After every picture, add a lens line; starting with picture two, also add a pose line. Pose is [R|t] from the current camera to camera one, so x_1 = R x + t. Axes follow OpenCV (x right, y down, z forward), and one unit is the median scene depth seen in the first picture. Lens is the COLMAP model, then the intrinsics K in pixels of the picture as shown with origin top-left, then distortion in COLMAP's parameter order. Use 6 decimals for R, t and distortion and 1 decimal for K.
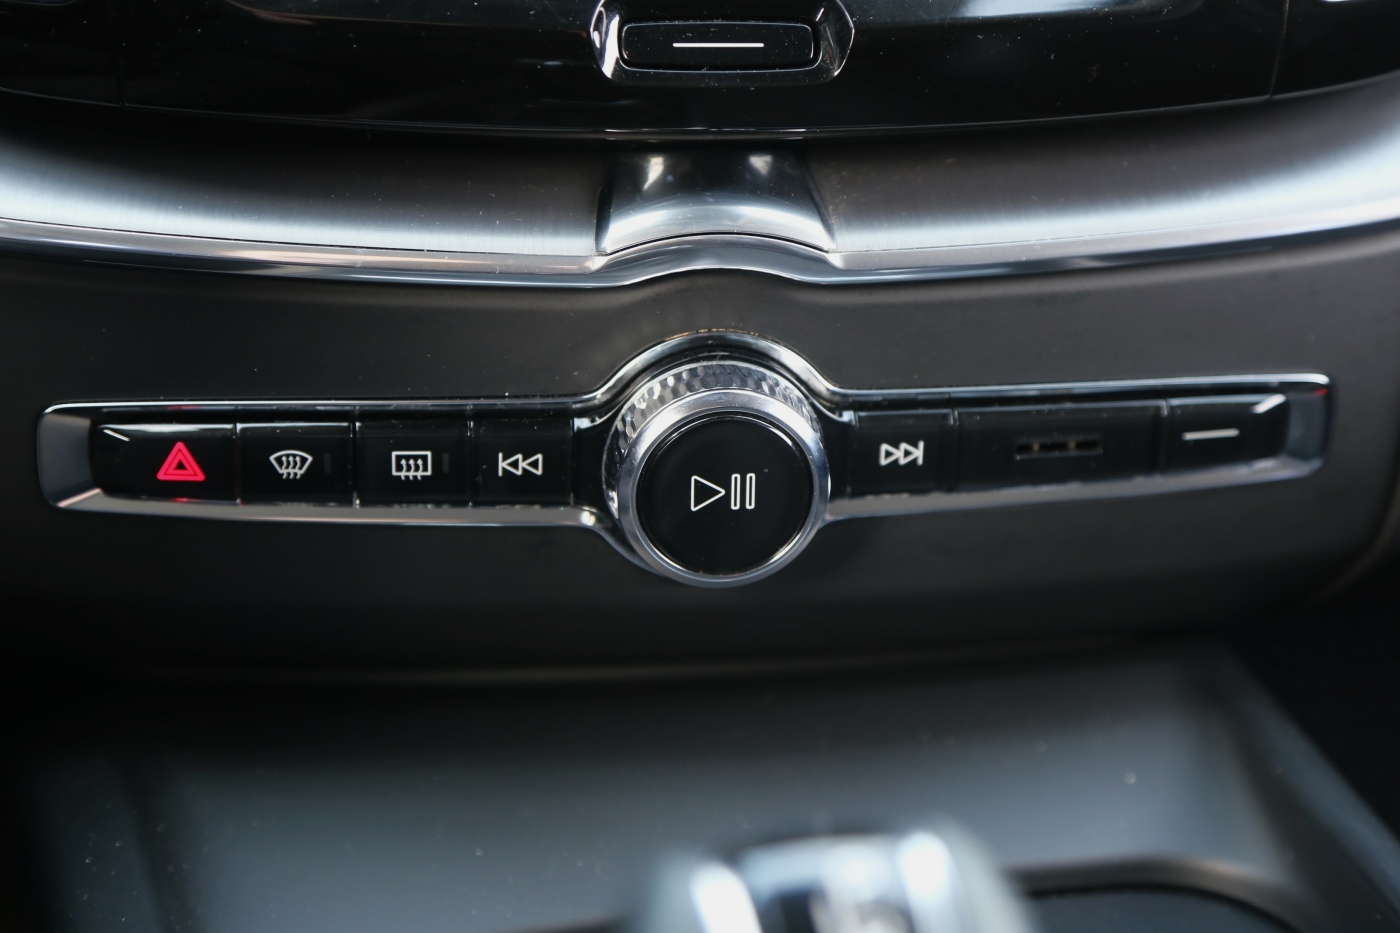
lens RADIAL K [[1344.0, 0, 723.7], [0, 1344.0, 449.3], [0, 0, 1]] dist [-0.047951, 0.001831]
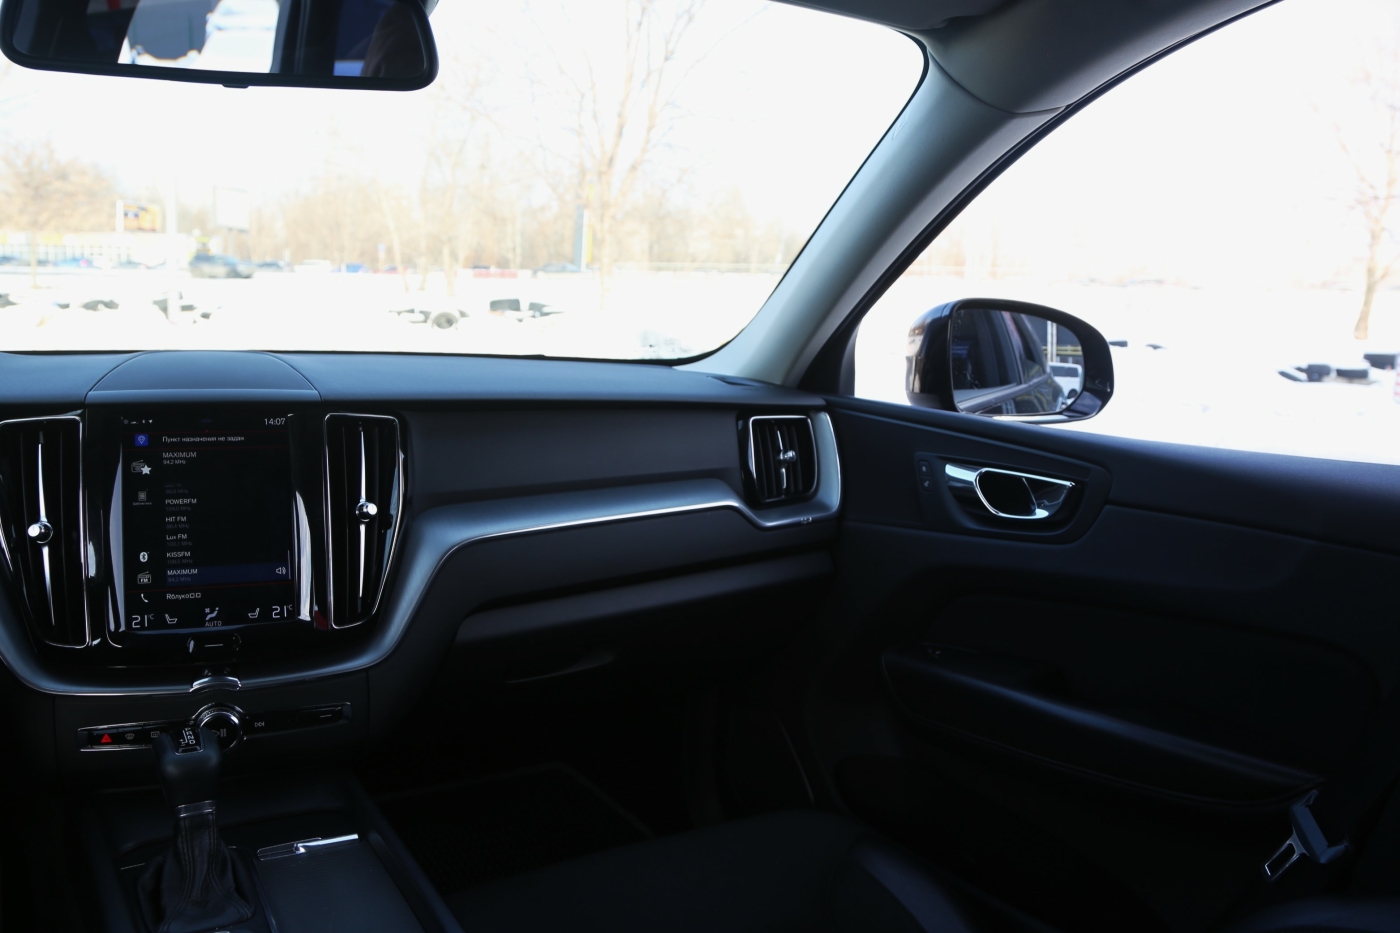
lens RADIAL K [[1122.1, 0, 700.0], [0, 1122.1, 466.5], [0, 0, 1]] dist [-0.079125, 0.002357]
pose [[0.953104, -0.037980, 0.300249, 0.511761], [0.124650, 0.953302, -0.275097, 0.433077], [-0.275780, 0.299622, 0.913330, -3.579836]]
